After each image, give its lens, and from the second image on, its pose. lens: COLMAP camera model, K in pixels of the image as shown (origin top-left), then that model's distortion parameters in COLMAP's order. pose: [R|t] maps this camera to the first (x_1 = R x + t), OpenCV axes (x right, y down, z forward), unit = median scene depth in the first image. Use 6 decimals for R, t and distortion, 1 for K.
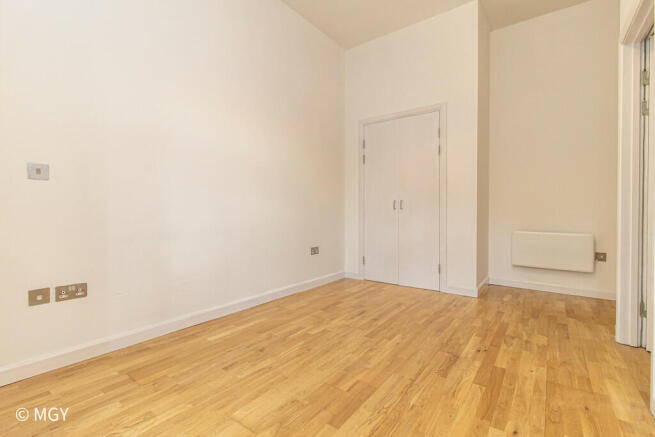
lens RADIAL K [[302.1, 0, 325.5], [0, 302.1, 215.0], [0, 0, 1]] dist [-0.000586, 0.000127]
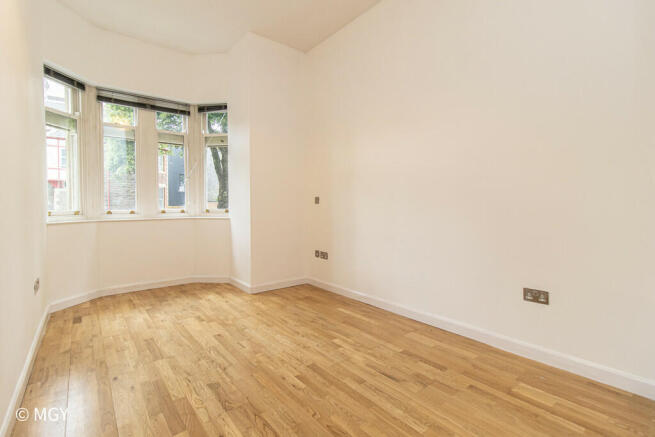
lens RADIAL K [[302.1, 0, 325.5], [0, 302.1, 215.0], [0, 0, 1]] dist [-0.000586, 0.000127]
pose [[-0.247517, 0.024500, -0.968574, 0.938068], [-0.009459, 0.999571, 0.027702, -0.069050], [0.968837, 0.016019, -0.247180, 1.183308]]
